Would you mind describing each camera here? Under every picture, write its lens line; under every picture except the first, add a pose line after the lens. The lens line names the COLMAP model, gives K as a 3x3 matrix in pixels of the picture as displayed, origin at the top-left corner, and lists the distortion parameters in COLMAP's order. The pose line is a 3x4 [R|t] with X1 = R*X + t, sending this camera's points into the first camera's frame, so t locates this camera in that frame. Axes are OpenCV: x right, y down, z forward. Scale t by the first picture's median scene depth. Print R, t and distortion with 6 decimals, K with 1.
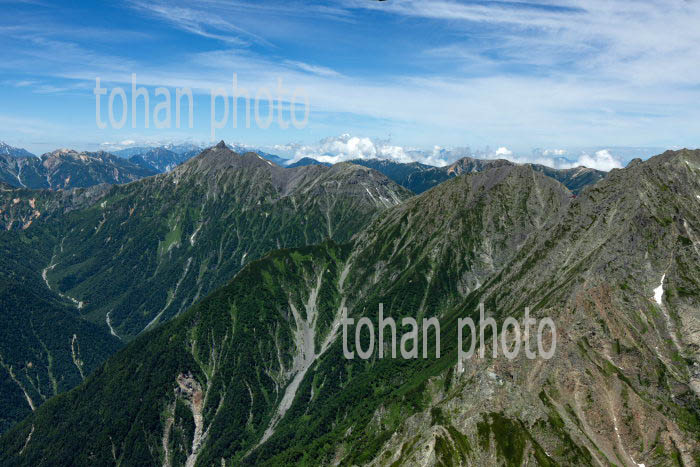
lens RADIAL K [[744.2, 0, 350.0], [0, 744.2, 233.5], [0, 0, 1]] dist [0.017117, 0.005321]
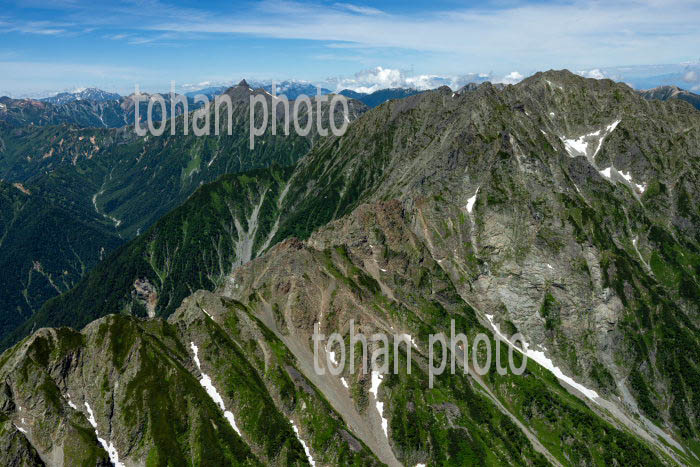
lens RADIAL K [[628.5, 0, 350.0], [0, 628.5, 233.5], [0, 0, 1]] dist [0.008620, 0.010795]
pose [[0.995871, -0.028930, -0.086042, 0.185839], [0.039458, 0.991586, 0.123288, 0.000494], [0.081752, -0.126174, 0.988634, 0.015603]]
